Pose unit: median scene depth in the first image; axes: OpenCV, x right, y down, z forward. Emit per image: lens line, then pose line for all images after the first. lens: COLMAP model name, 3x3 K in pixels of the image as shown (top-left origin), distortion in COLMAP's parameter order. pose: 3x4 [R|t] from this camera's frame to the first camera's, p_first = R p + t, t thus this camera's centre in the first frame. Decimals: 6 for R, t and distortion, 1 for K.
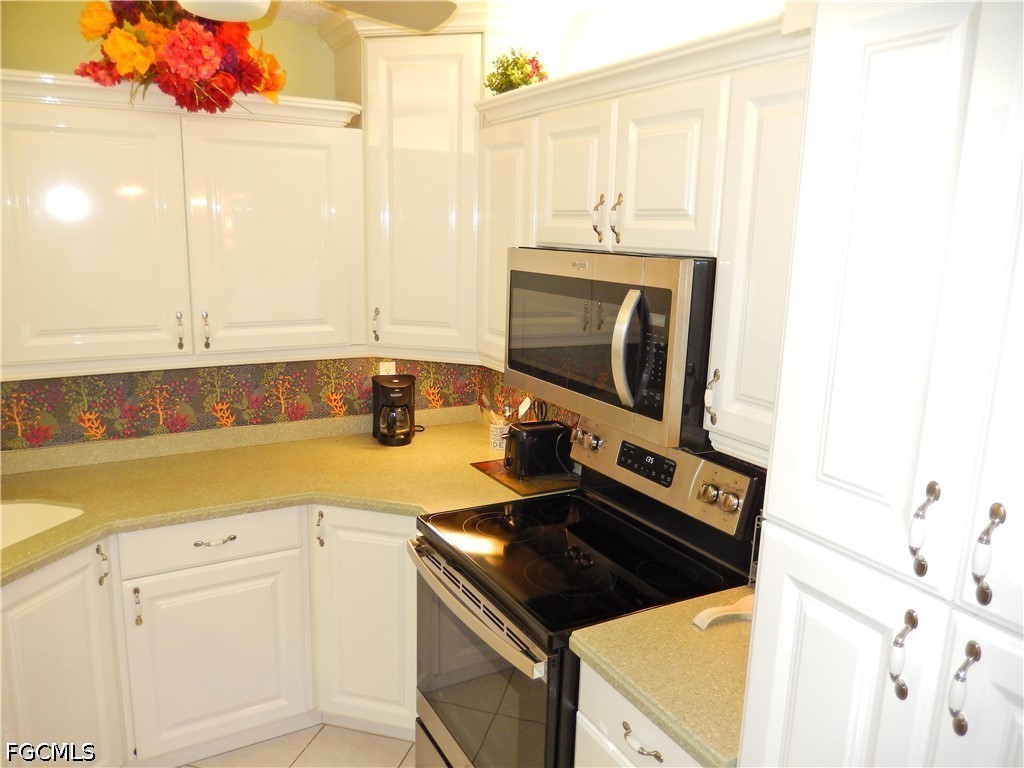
lens RADIAL K [[770.4, 0, 513.3], [0, 770.4, 375.7], [0, 0, 1]] dist [-0.000725, -0.005236]
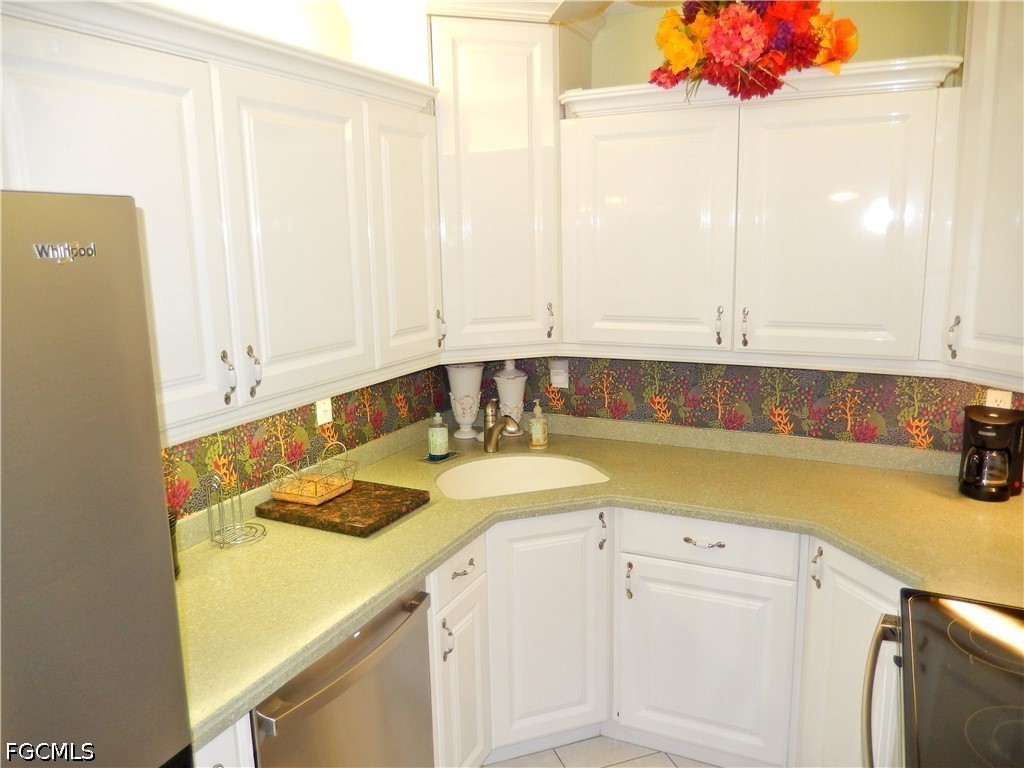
lens RADIAL K [[770.4, 0, 513.3], [0, 770.4, 375.7], [0, 0, 1]] dist [-0.000725, -0.005236]
pose [[0.572785, 0.120507, -0.810800, 0.223370], [-0.129939, 0.989976, 0.055343, -0.015010], [0.809342, 0.073654, 0.582702, 0.212528]]
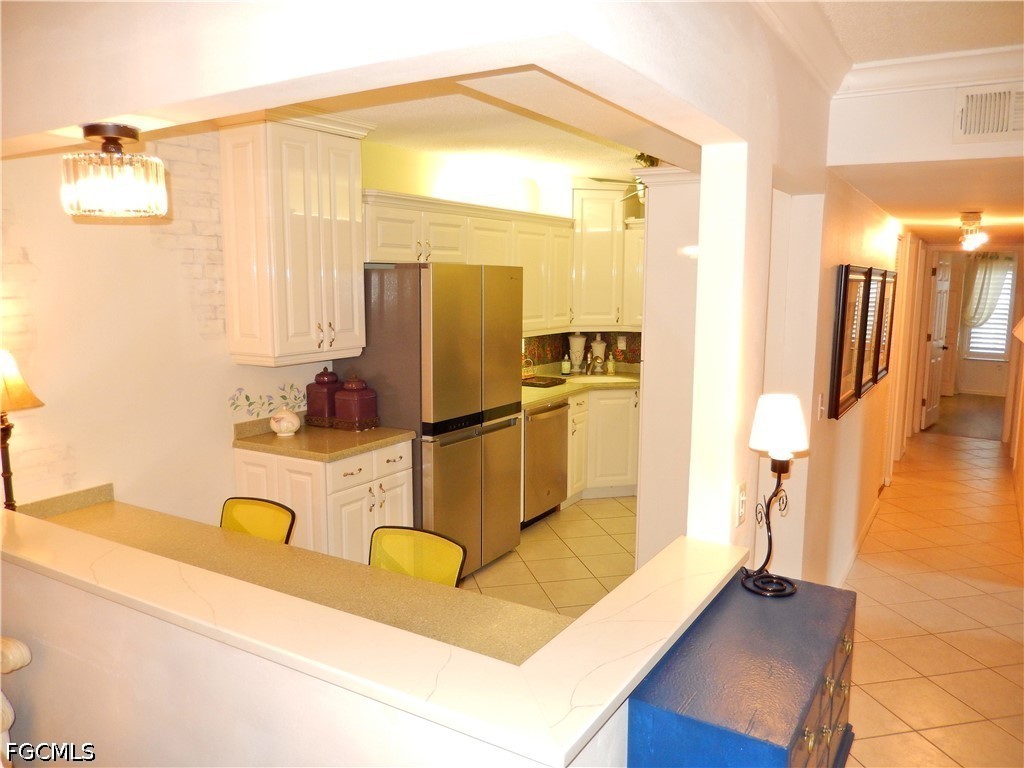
lens RADIAL K [[770.4, 0, 513.3], [0, 770.4, 375.7], [0, 0, 1]] dist [-0.000725, -0.005236]
pose [[0.488680, 0.097567, -0.866990, 1.365948], [-0.165062, 0.986120, 0.017936, 0.164368], [0.856706, 0.134342, 0.498002, -0.613944]]
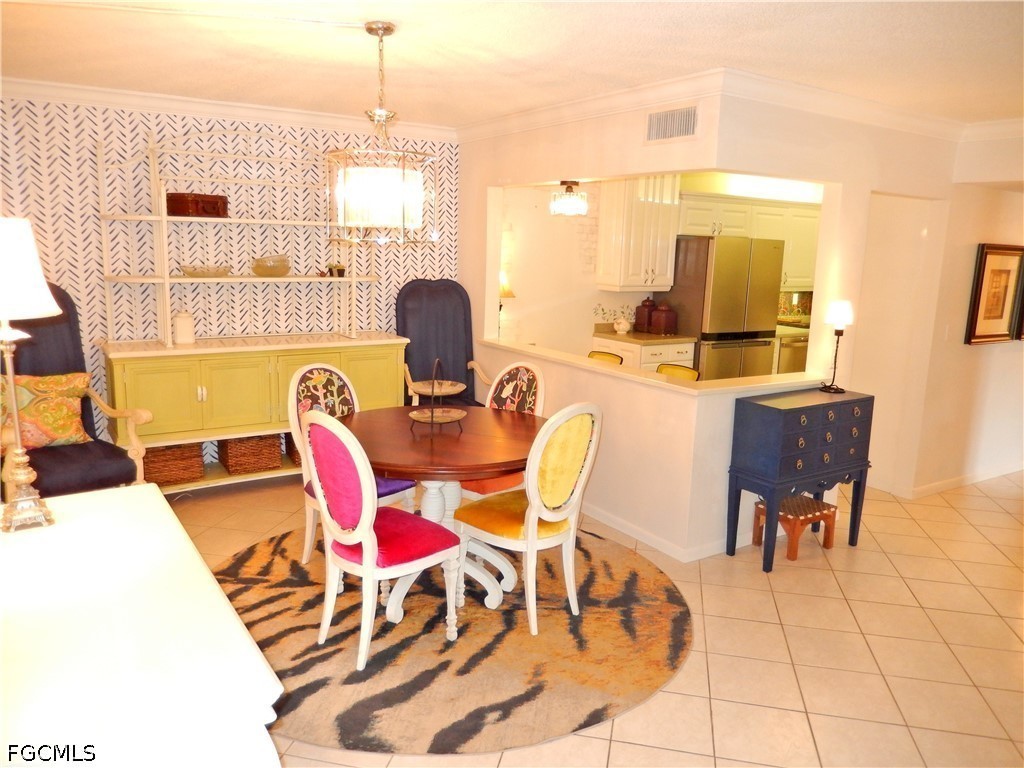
lens RADIAL K [[770.4, 0, 513.3], [0, 770.4, 375.7], [0, 0, 1]] dist [-0.000725, -0.005236]
pose [[0.067711, 0.154957, -0.985598, 2.469808], [-0.227304, 0.964282, 0.135989, 0.248875], [0.971467, 0.214822, 0.100514, -0.827160]]
